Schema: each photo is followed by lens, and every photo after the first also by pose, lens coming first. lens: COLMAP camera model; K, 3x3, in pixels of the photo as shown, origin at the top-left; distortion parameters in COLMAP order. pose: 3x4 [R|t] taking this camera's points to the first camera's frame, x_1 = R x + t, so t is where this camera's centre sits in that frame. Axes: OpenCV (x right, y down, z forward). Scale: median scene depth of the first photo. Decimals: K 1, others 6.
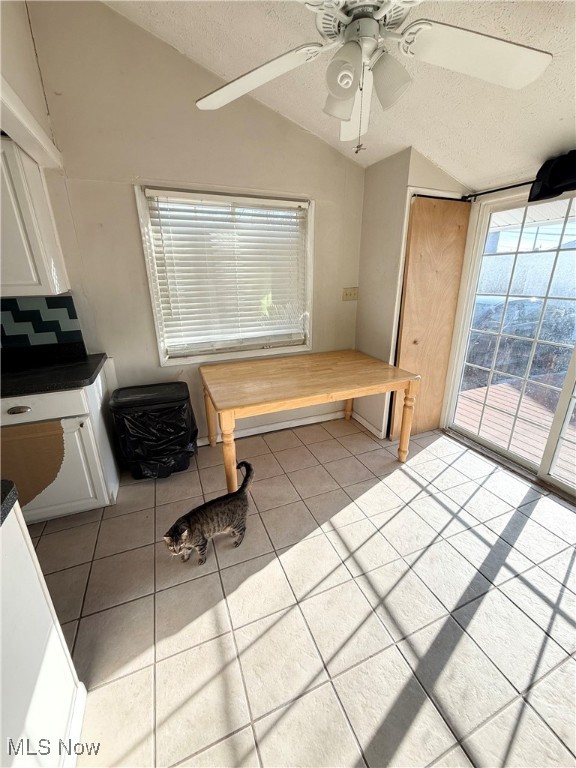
lens RADIAL K [[306.0, 0, 285.3], [0, 306.0, 383.7], [0, 0, 1]] dist [-0.001096, -0.000128]
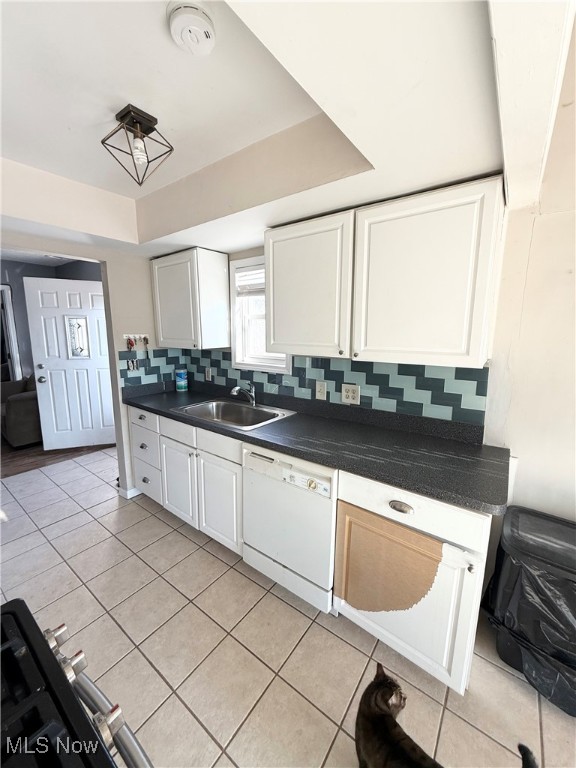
lens RADIAL K [[306.0, 0, 285.1], [0, 306.0, 380.2], [0, 0, 1]] dist [-0.001096, -0.000128]
pose [[0.524175, 0.159266, -0.836585, -0.353810], [-0.300710, 0.953691, -0.006855, -0.108350], [0.796752, 0.255163, 0.547794, 0.207252]]
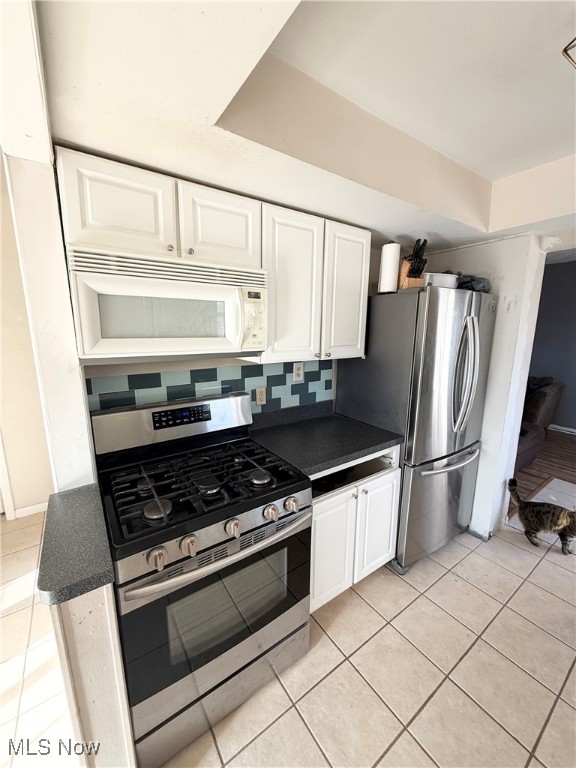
lens RADIAL K [[306.0, 0, 286.5], [0, 306.0, 381.1], [0, 0, 1]] dist [-0.001096, -0.000128]
pose [[-0.972115, 0.052714, -0.228501, -0.580682], [-0.068944, 0.867097, 0.493345, -0.259289], [0.224139, 0.495342, -0.839284, 0.633980]]
